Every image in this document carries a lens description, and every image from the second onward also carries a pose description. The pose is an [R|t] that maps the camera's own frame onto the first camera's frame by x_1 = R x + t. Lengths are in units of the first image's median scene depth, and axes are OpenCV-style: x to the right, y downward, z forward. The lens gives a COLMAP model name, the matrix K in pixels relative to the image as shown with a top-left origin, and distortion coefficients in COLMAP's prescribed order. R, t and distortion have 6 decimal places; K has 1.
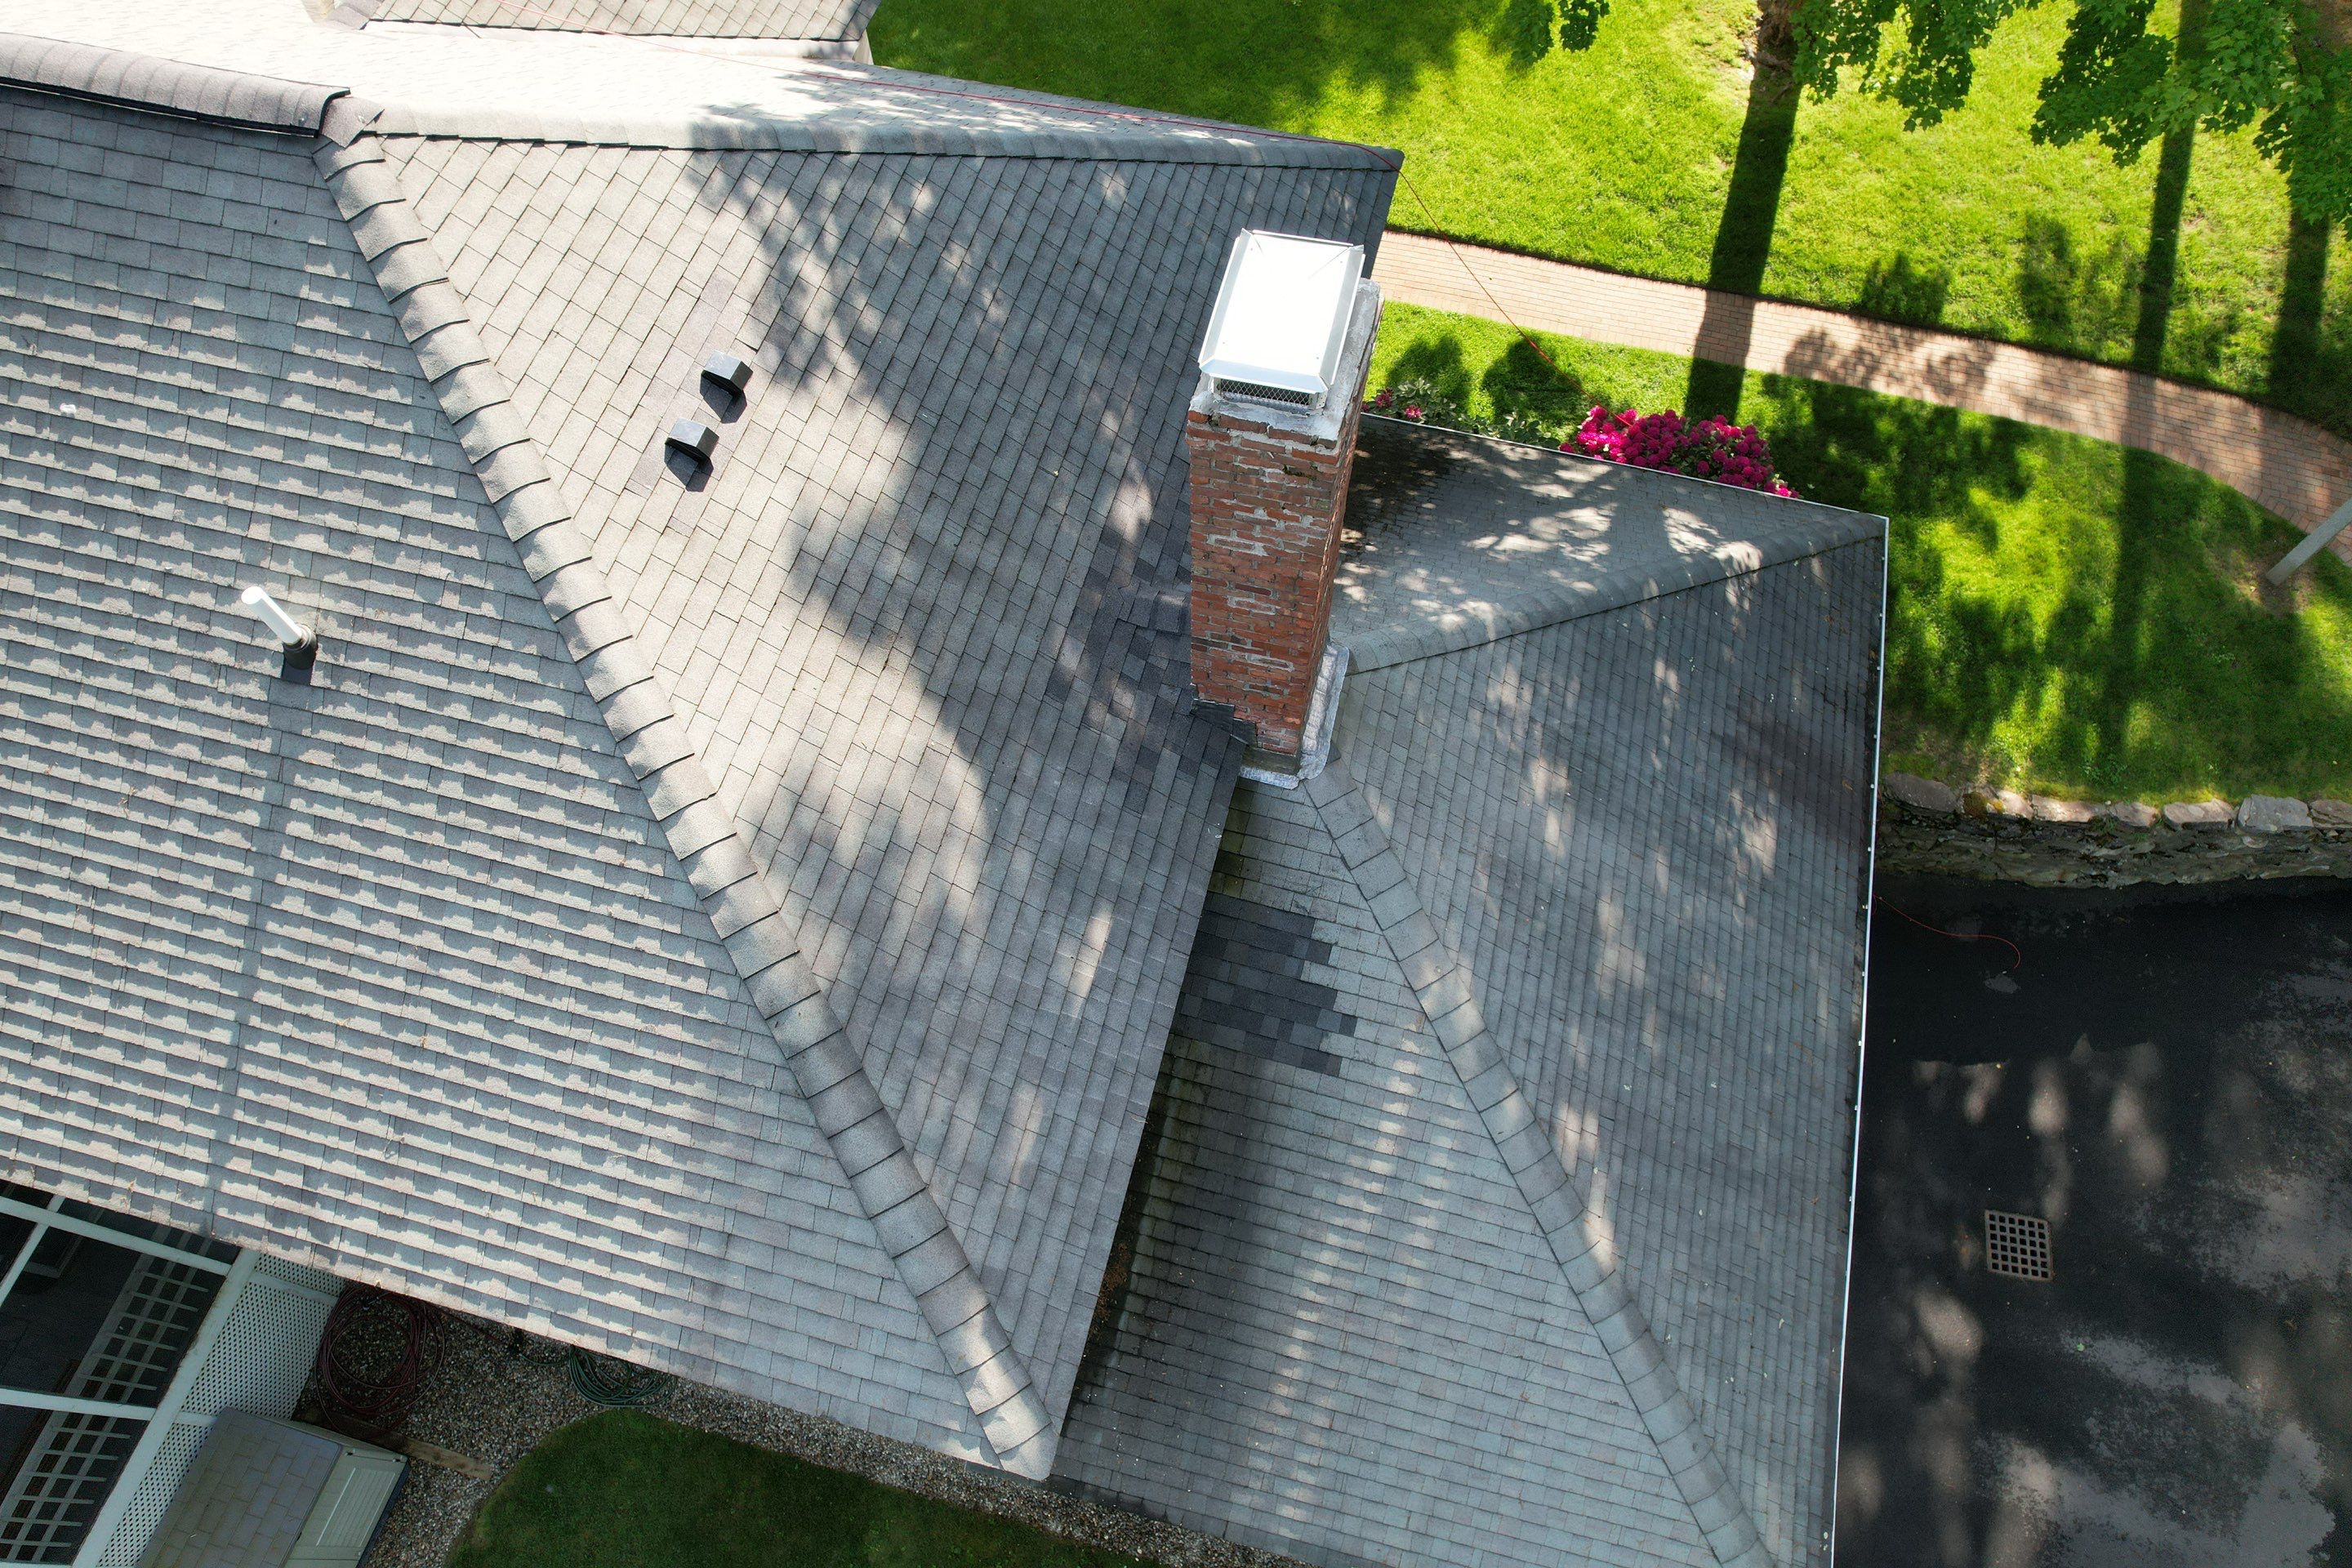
lens RADIAL K [[1507.3, 0, 1179.4], [0, 1507.3, 784.6], [0, 0, 1]] dist [-0.091945, 0.081185]
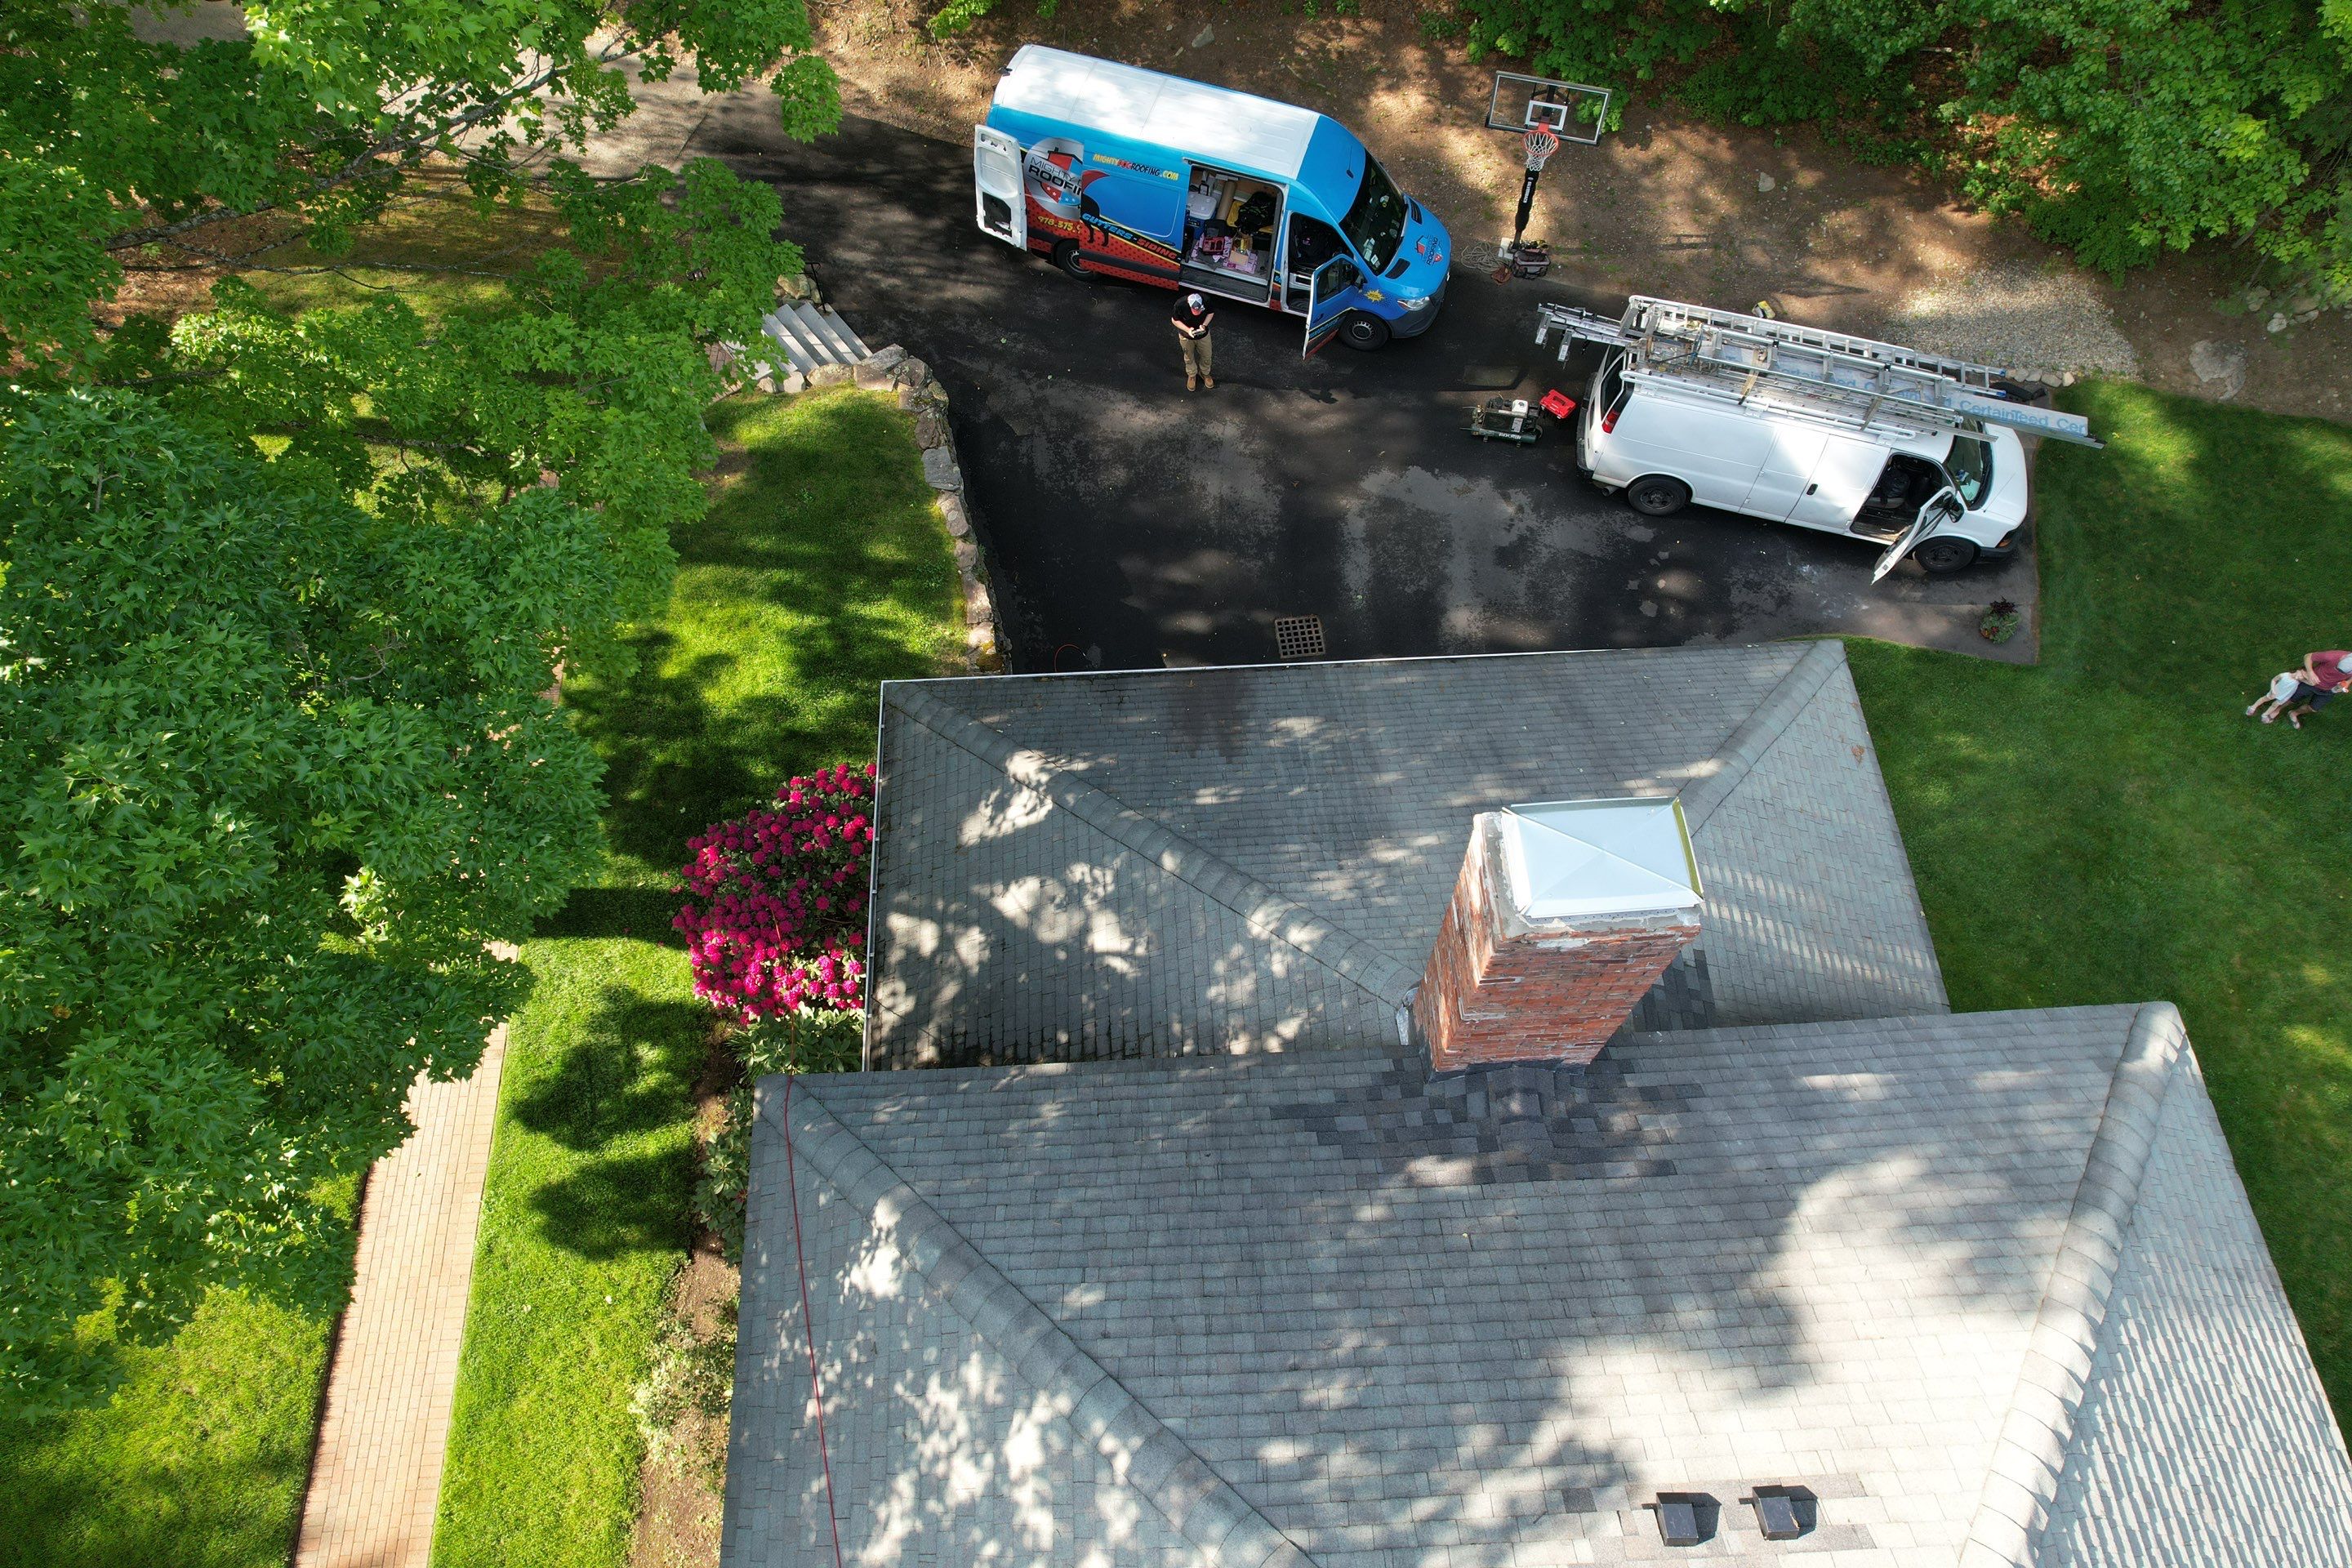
lens RADIAL K [[1498.9, 0, 1176.0], [0, 1498.9, 784.0], [0, 0, 1]] dist [-0.079151, 0.064130]
pose [[-0.291361, -0.842775, 0.452591, -0.126655], [0.855867, -0.018314, 0.516872, -0.504012], [-0.427318, 0.537954, 0.726640, 0.139459]]
